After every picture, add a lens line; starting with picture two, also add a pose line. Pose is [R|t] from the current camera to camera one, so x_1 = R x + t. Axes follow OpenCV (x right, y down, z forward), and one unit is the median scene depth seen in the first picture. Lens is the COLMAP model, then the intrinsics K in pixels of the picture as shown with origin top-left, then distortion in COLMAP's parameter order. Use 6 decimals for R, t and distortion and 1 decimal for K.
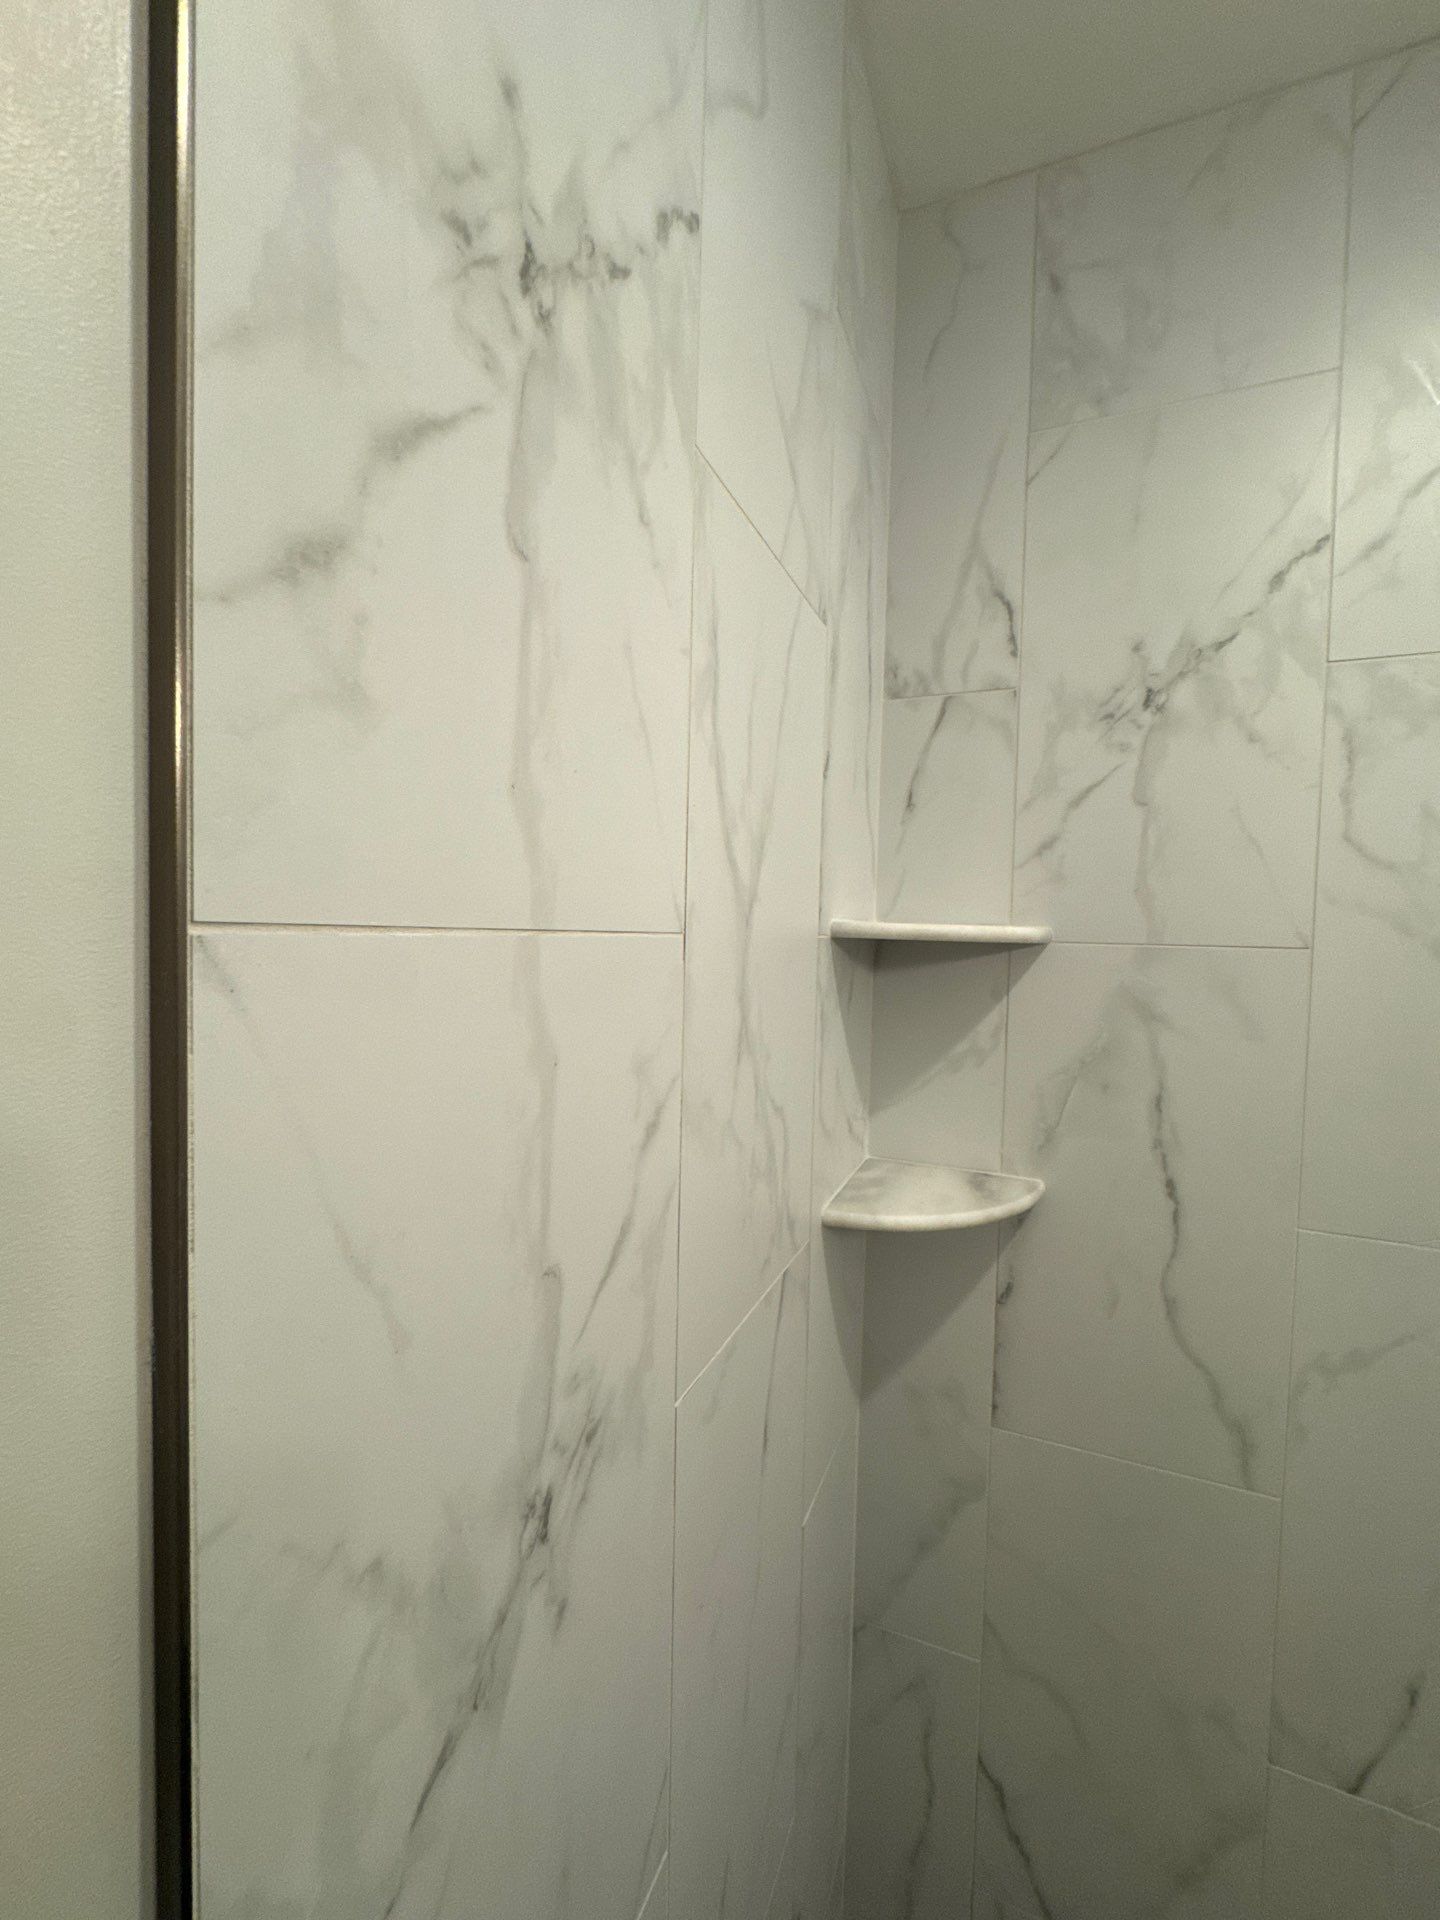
lens RADIAL K [[764.1, 0, 717.0], [0, 764.1, 957.5], [0, 0, 1]] dist [-0.003950, 0.000063]
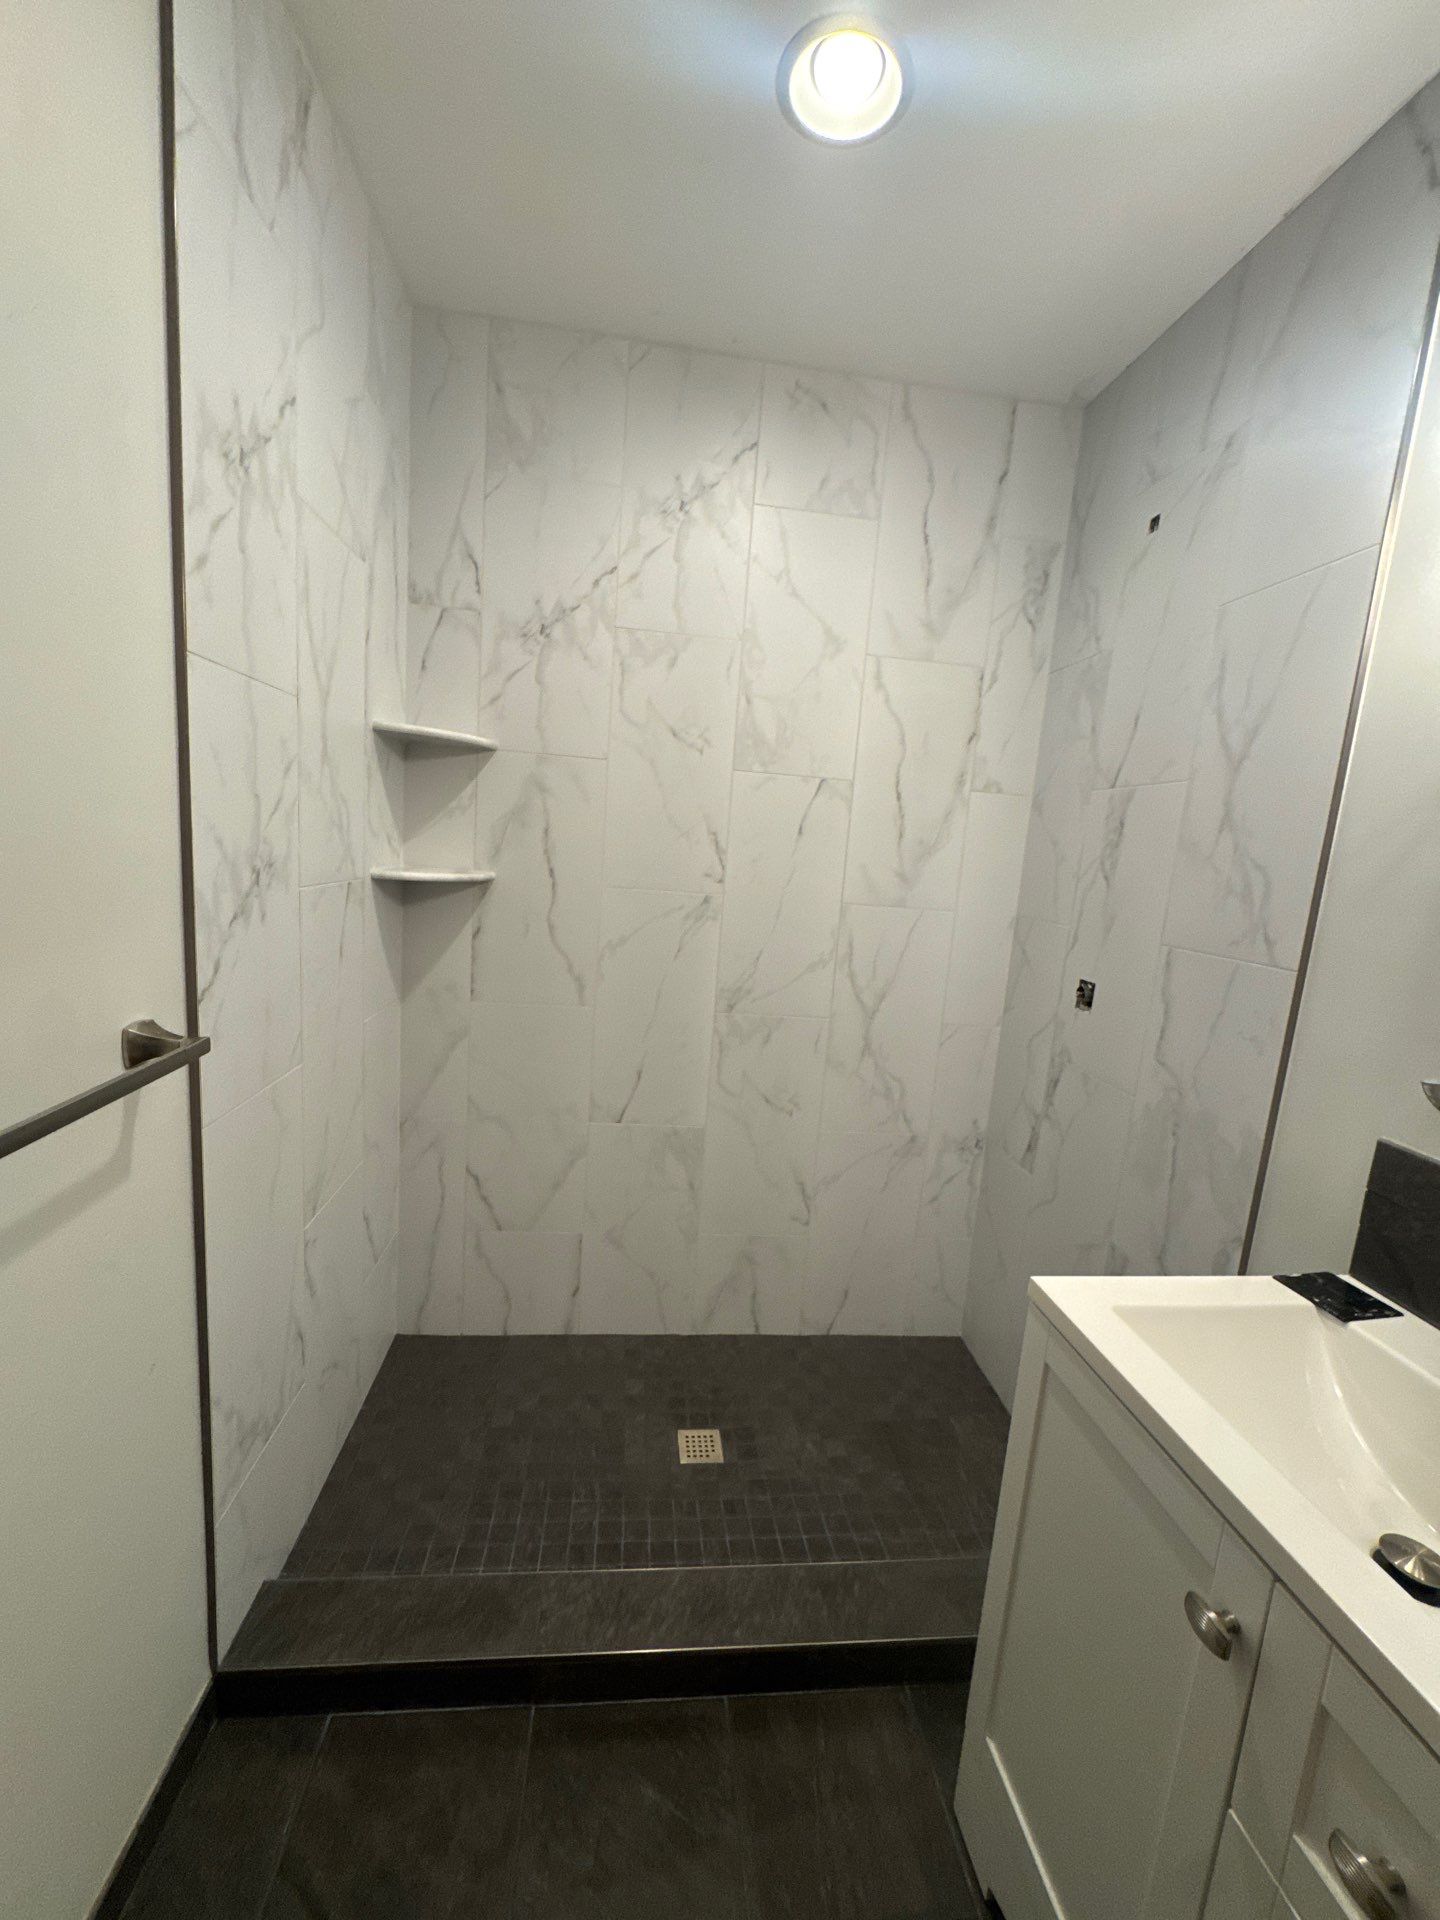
lens RADIAL K [[764.1, 0, 717.7], [0, 764.1, 960.1], [0, 0, 1]] dist [-0.003950, 0.000063]
pose [[0.870084, -0.033010, 0.491797, -0.057170], [-0.036138, 0.990798, 0.130438, 0.250255], [-0.491577, -0.131265, 0.860884, -1.091820]]
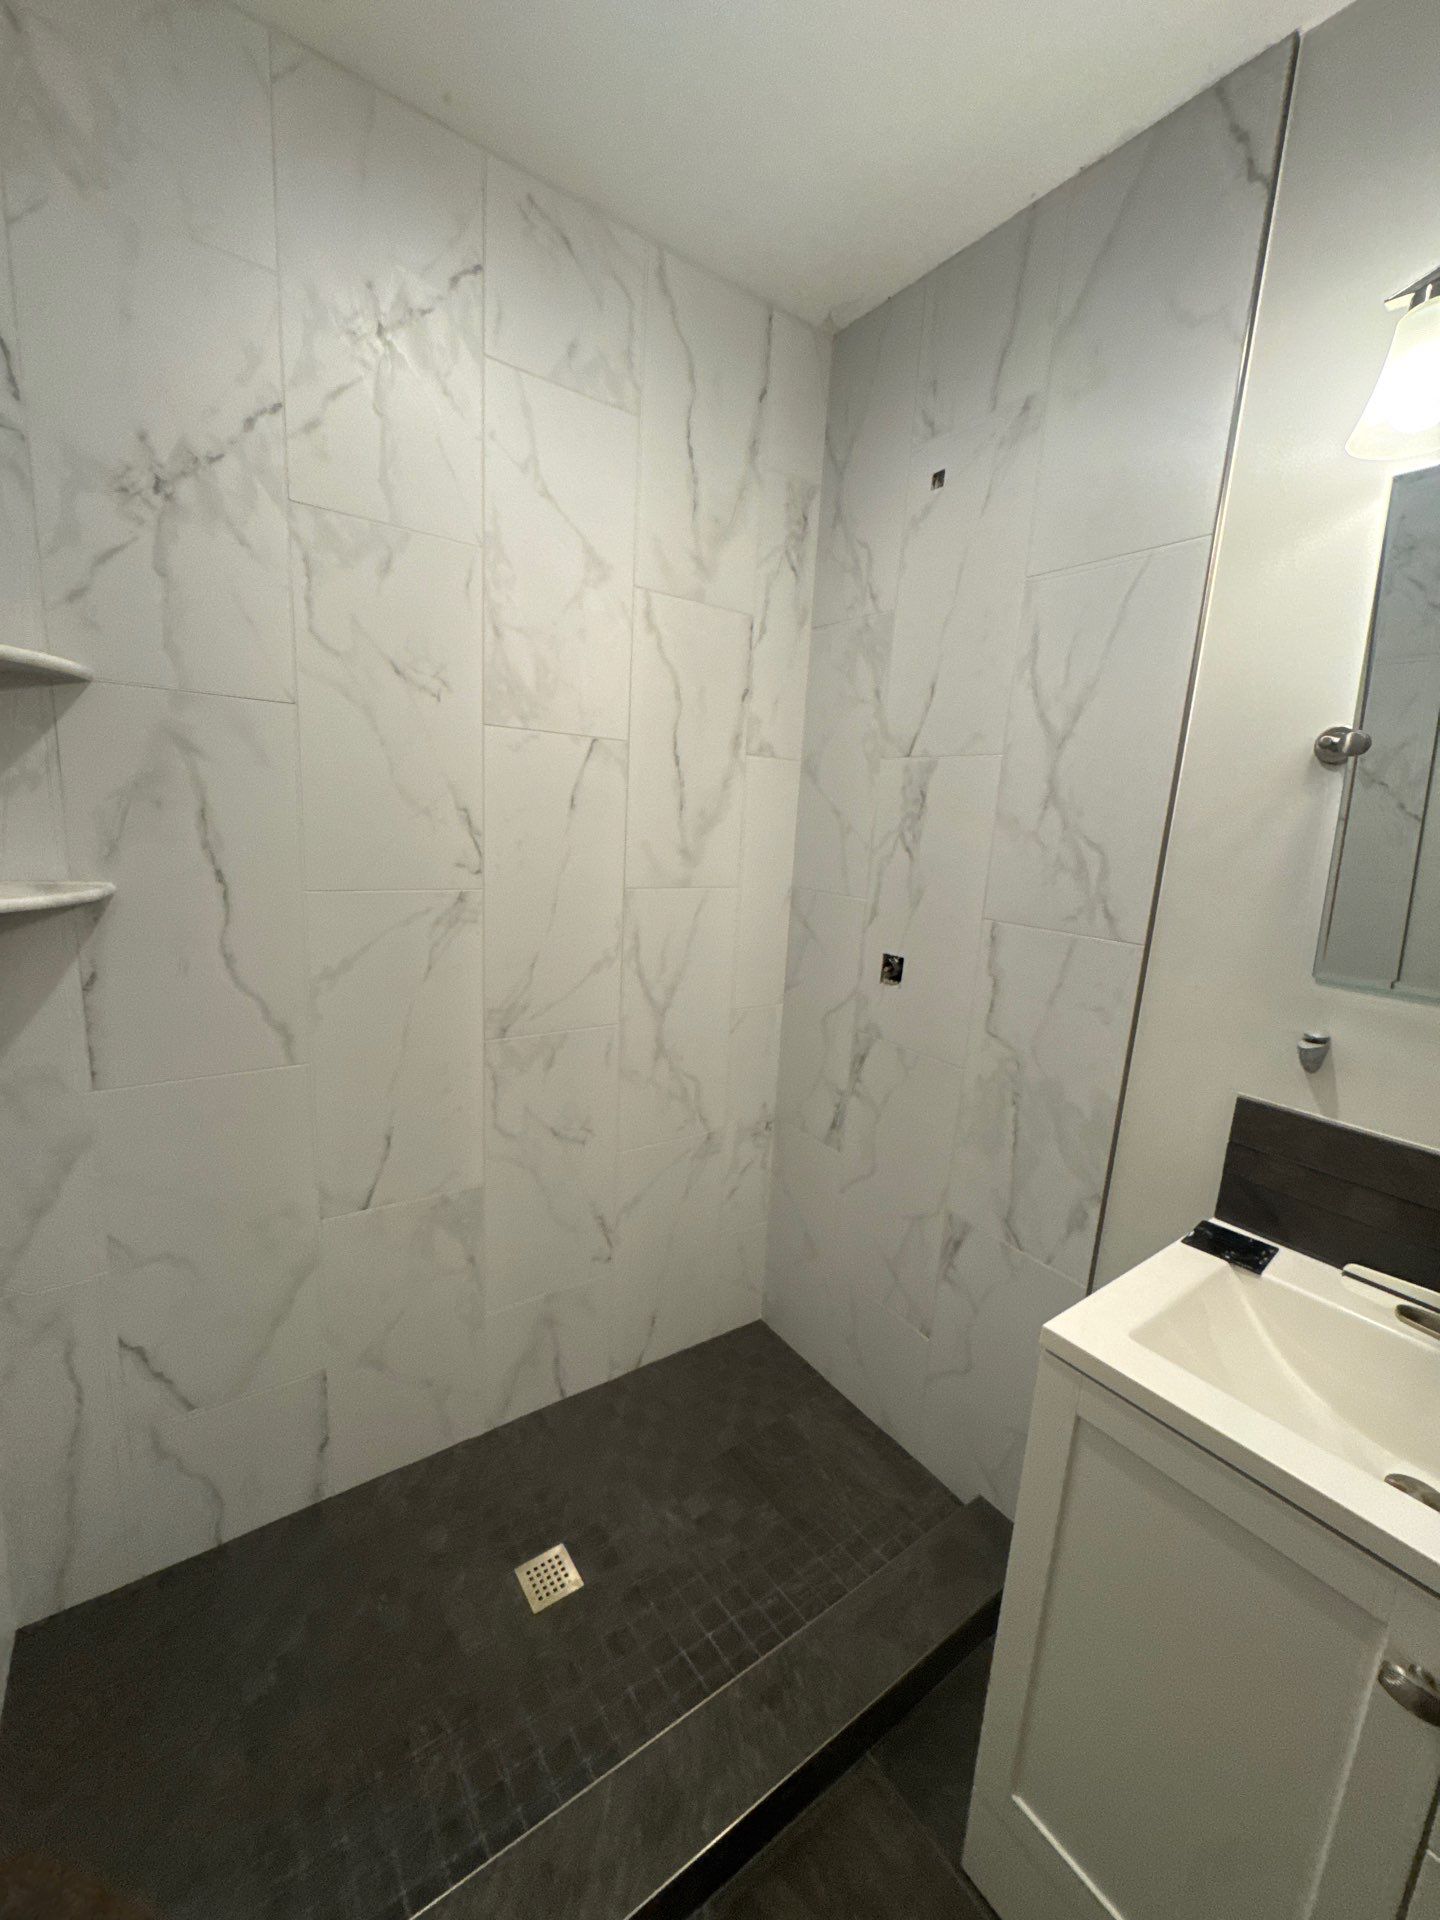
lens RADIAL K [[764.1, 0, 719.7], [0, 764.1, 957.9], [0, 0, 1]] dist [-0.003950, 0.000063]
pose [[0.522022, -0.153206, 0.839060, -0.119624], [-0.012379, 0.982271, 0.187057, 0.177534], [-0.852842, -0.108034, 0.510870, -0.507679]]
